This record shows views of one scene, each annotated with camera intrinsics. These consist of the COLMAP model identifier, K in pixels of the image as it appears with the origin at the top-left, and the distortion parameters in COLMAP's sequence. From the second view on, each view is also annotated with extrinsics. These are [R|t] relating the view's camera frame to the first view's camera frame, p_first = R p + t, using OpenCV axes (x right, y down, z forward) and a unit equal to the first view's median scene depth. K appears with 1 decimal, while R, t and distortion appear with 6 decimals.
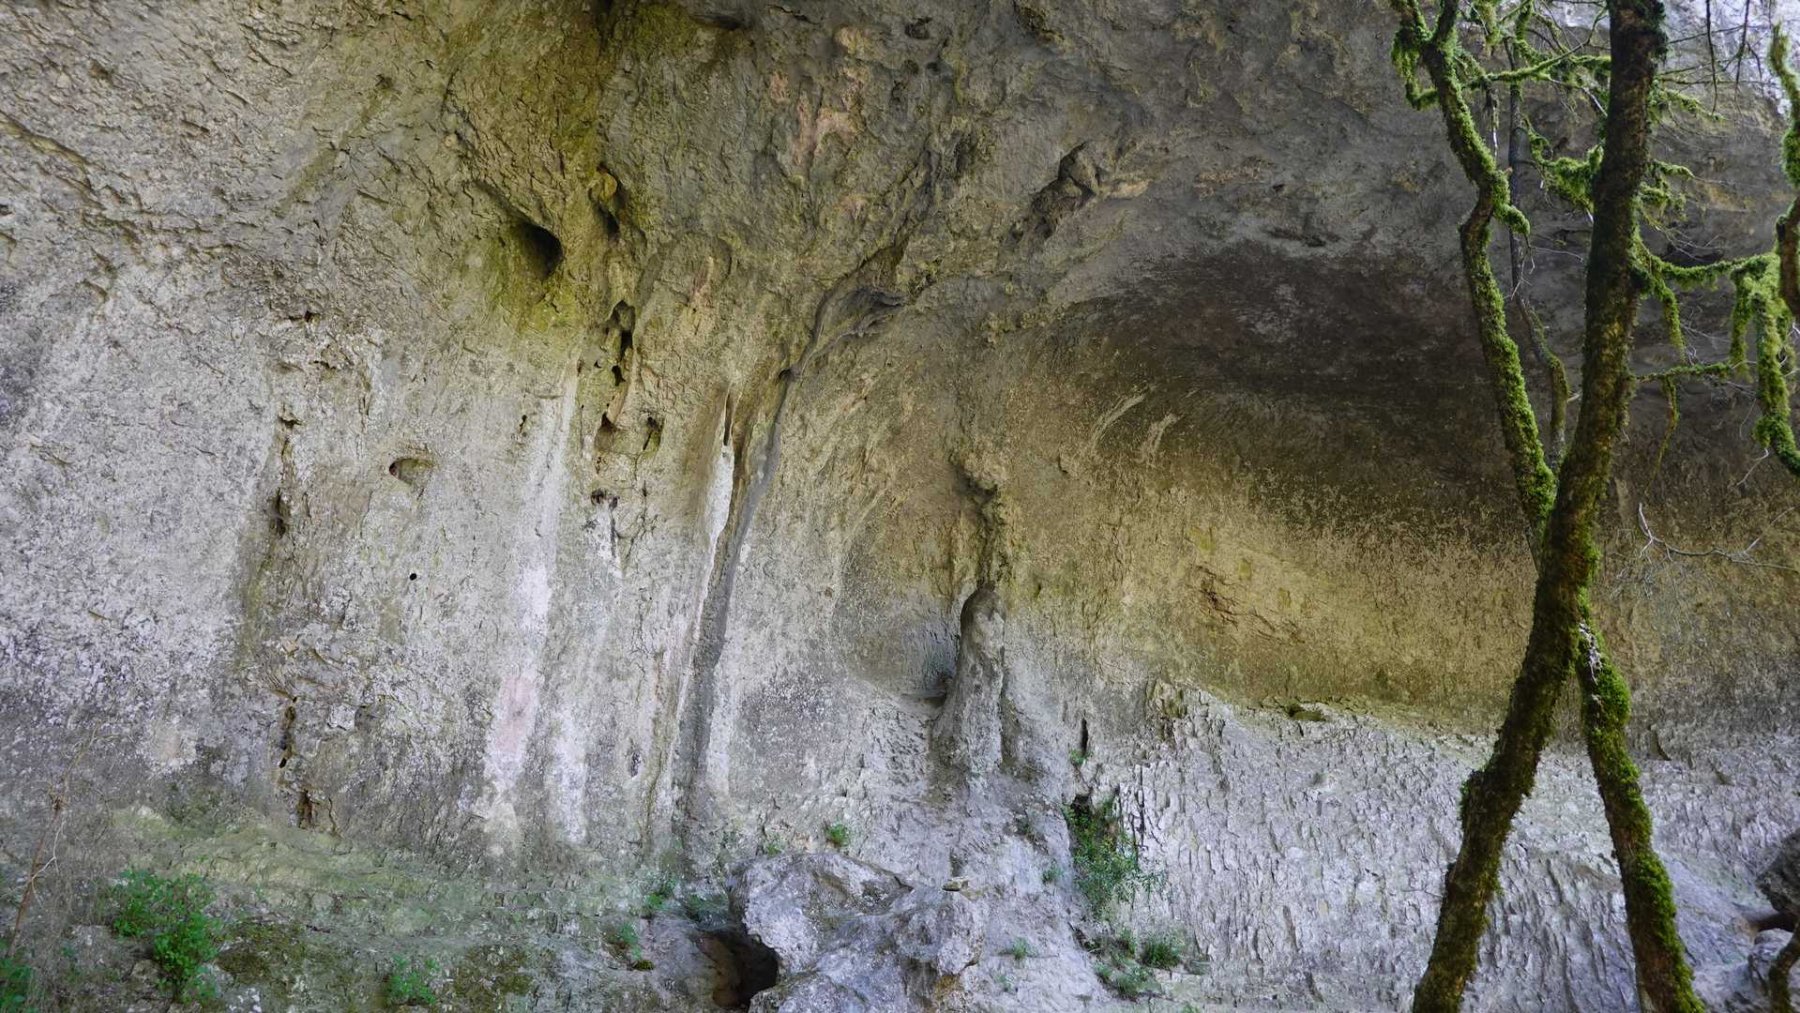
lens RADIAL K [[1226.6, 0, 898.2], [0, 1226.6, 503.3], [0, 0, 1]] dist [0.007950, -0.001537]
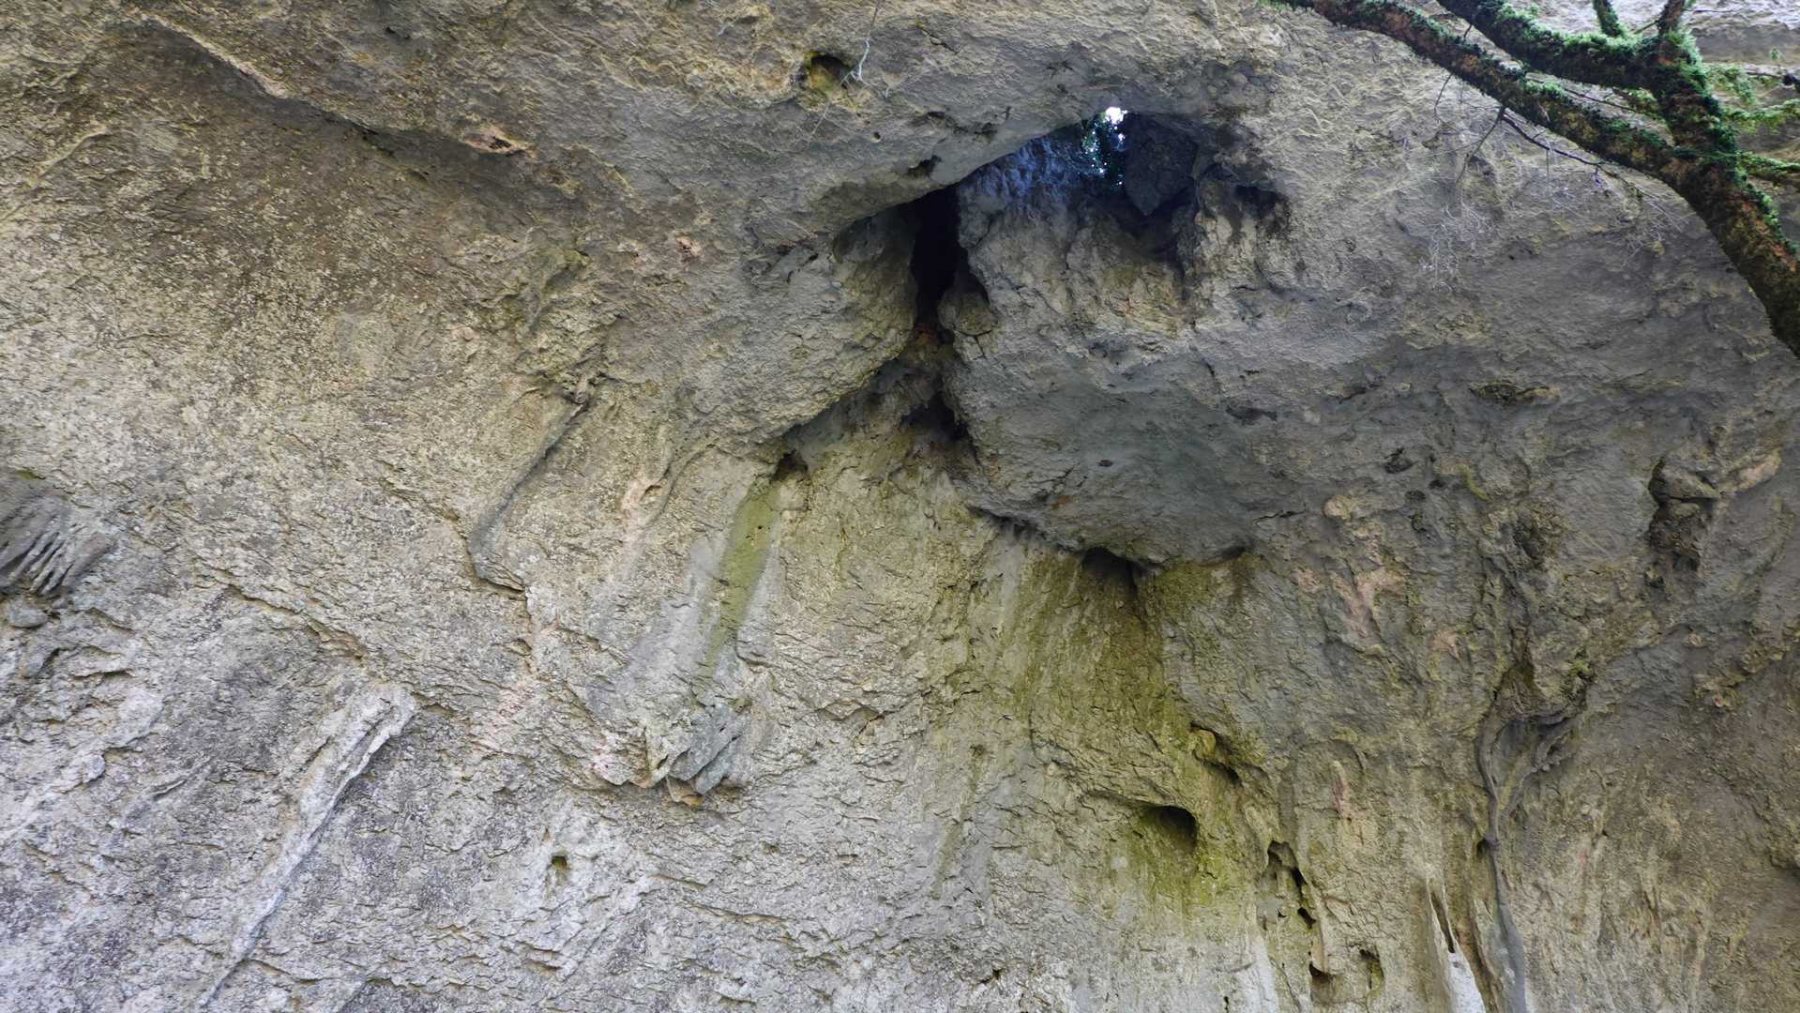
lens RADIAL K [[1226.6, 0, 898.1], [0, 1226.6, 503.7], [0, 0, 1]] dist [0.007950, -0.001537]
pose [[0.723465, -0.512689, -0.462329, 0.158696], [0.268263, 0.825839, -0.496009, 0.019086], [0.636107, 0.234819, 0.735002, 0.032916]]
